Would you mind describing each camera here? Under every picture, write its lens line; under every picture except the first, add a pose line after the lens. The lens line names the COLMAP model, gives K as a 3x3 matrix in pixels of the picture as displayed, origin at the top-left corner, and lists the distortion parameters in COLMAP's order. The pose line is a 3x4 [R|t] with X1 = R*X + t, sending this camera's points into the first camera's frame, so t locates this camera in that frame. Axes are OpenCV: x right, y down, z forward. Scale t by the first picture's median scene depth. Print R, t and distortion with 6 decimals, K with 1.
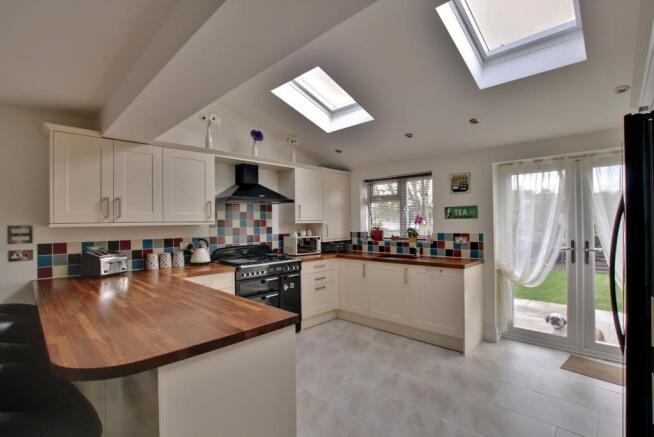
lens RADIAL K [[314.4, 0, 327.7], [0, 314.4, 220.8], [0, 0, 1]] dist [-0.004931, -0.000141]
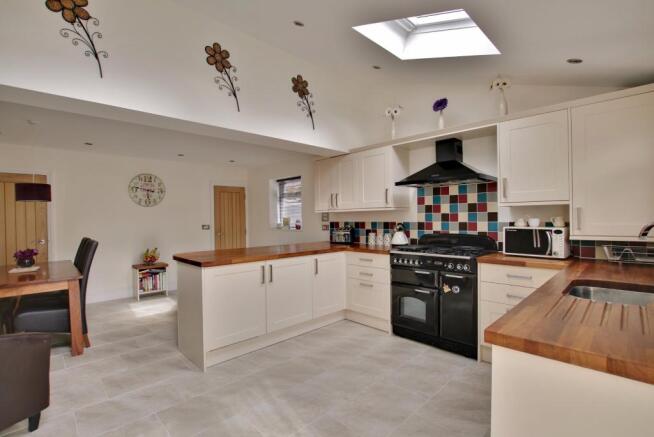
lens RADIAL K [[314.4, 0, 327.5], [0, 314.4, 219.5], [0, 0, 1]] dist [-0.004931, -0.000141]
pose [[-0.044212, 0.016409, -0.998887, 0.761906], [0.018725, 0.999703, 0.015593, 0.024747], [0.998847, -0.018015, -0.044506, 0.861118]]
